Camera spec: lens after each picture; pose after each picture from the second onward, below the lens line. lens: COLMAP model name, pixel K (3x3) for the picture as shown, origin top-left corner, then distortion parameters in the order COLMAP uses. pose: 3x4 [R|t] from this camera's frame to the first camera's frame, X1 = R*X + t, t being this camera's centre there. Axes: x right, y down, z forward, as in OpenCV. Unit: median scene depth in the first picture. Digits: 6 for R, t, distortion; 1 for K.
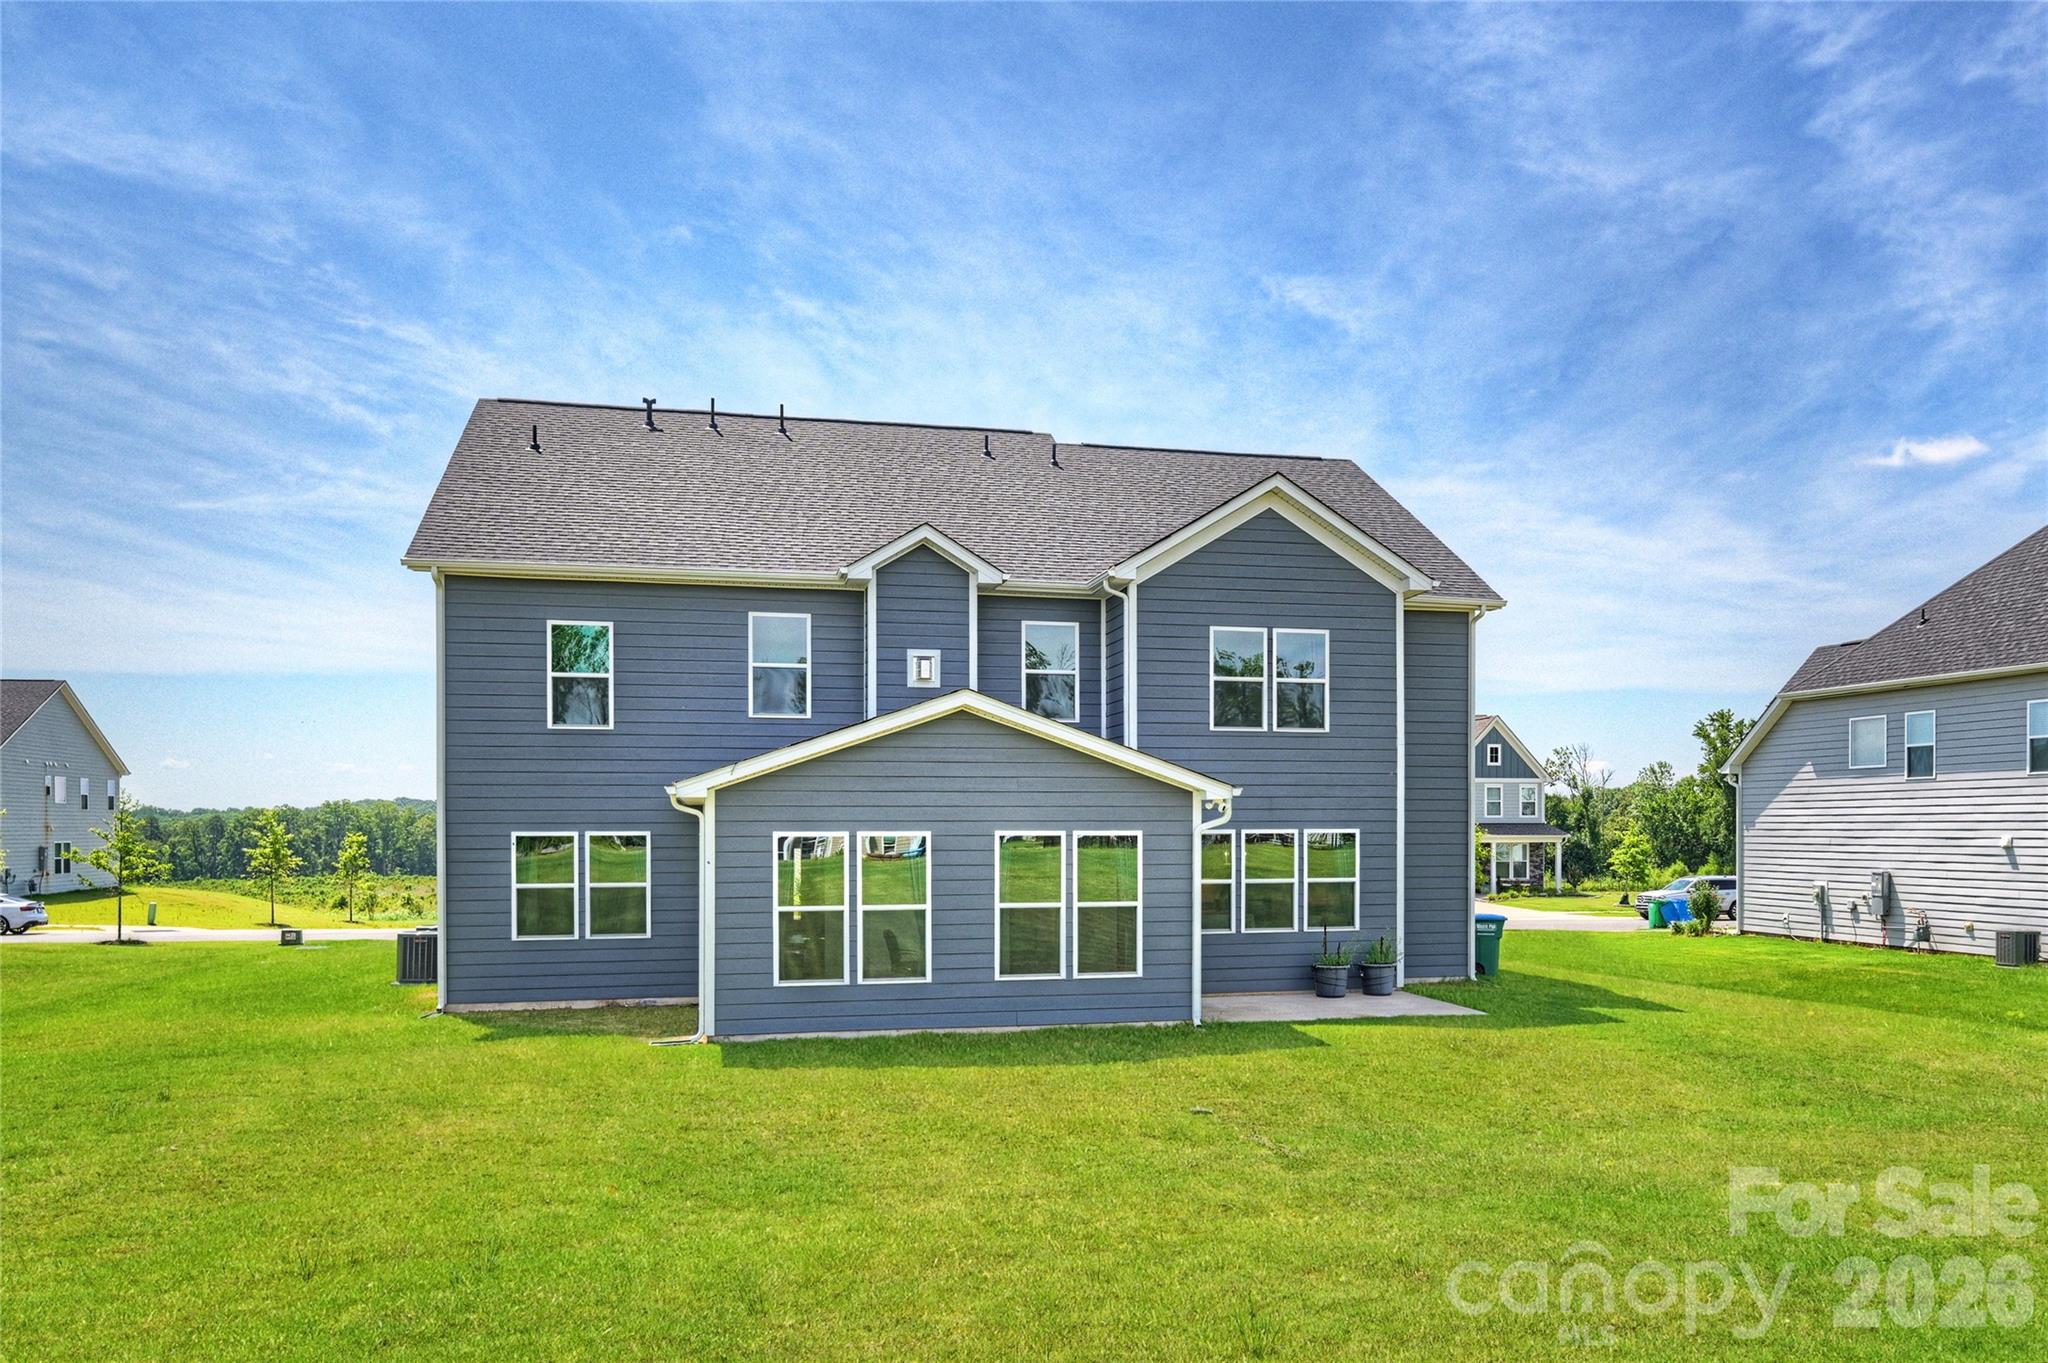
lens RADIAL K [[1524.6, 0, 1025.5], [0, 1524.6, 843.2], [0, 0, 1]] dist [-0.002913, -0.008174]
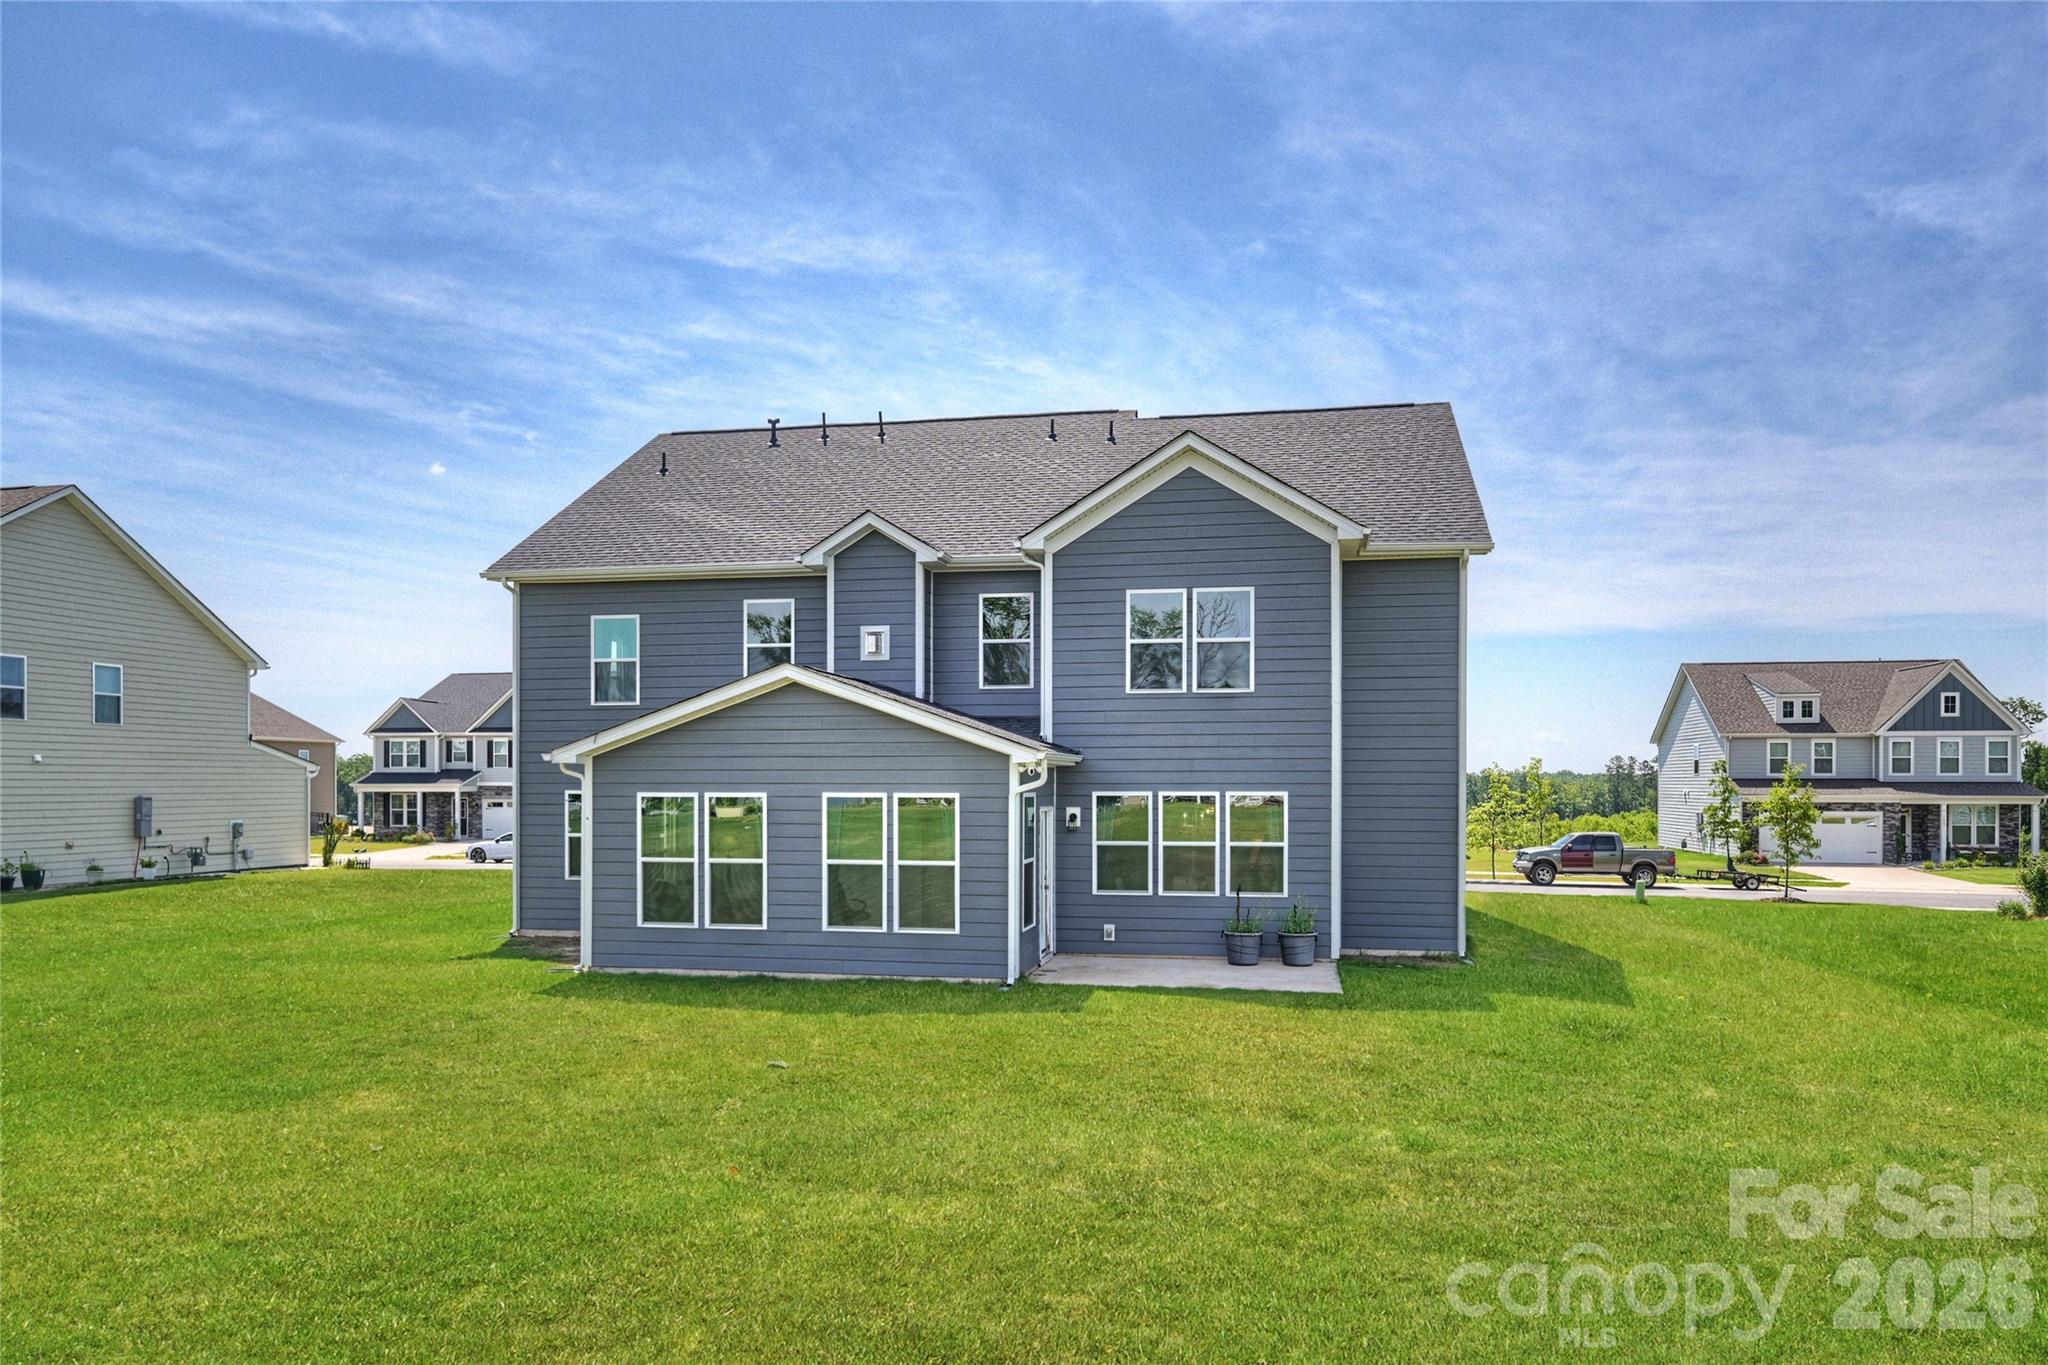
lens RADIAL K [[1384.2, 0, 1023.1], [0, 1384.2, 790.4], [0, 0, 1]] dist [0.001358, -0.000065]
pose [[0.908776, 0.004836, -0.417257, 0.433178], [-0.006684, 0.999973, -0.002968, -0.006377], [0.417231, 0.005486, 0.908784, 0.137481]]
